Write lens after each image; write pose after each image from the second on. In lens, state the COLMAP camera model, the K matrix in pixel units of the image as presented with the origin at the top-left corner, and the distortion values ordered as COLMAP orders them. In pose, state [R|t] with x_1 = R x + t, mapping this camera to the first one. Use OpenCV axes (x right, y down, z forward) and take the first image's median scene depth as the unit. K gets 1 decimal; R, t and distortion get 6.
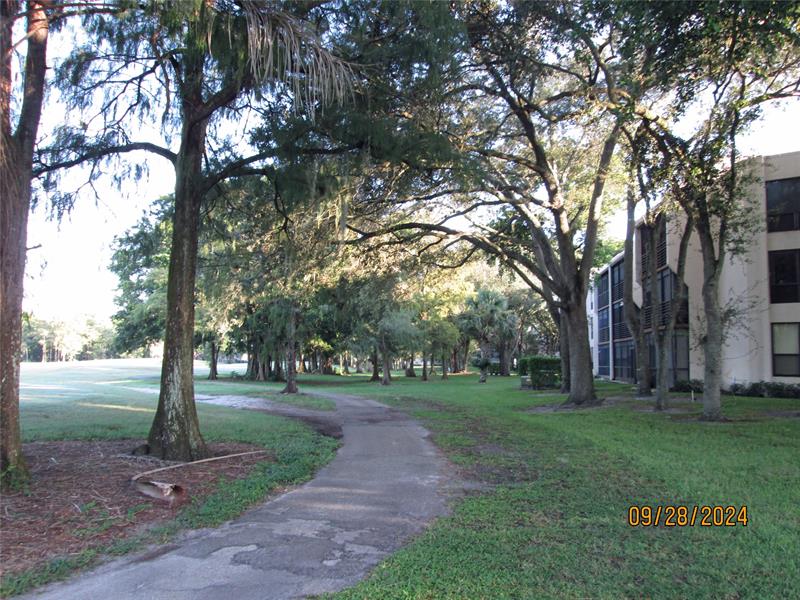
lens RADIAL K [[652.7, 0, 402.9], [0, 652.7, 318.0], [0, 0, 1]] dist [-0.063340, 0.032594]
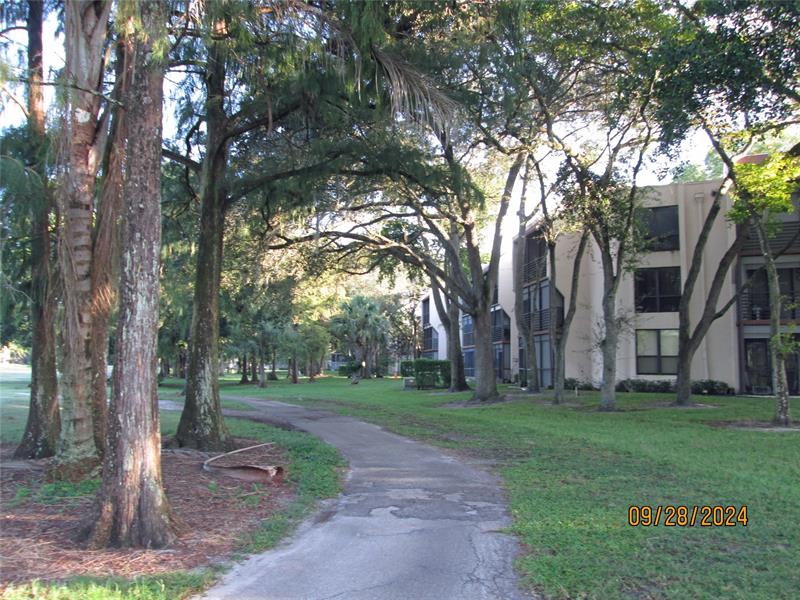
lens RADIAL K [[652.7, 0, 402.9], [0, 652.7, 318.0], [0, 0, 1]] dist [-0.063340, 0.032594]
pose [[0.969622, 0.013881, 0.244213, -0.139640], [-0.012332, 0.999893, -0.007870, 0.001725], [-0.244296, 0.004619, 0.969690, -0.052175]]
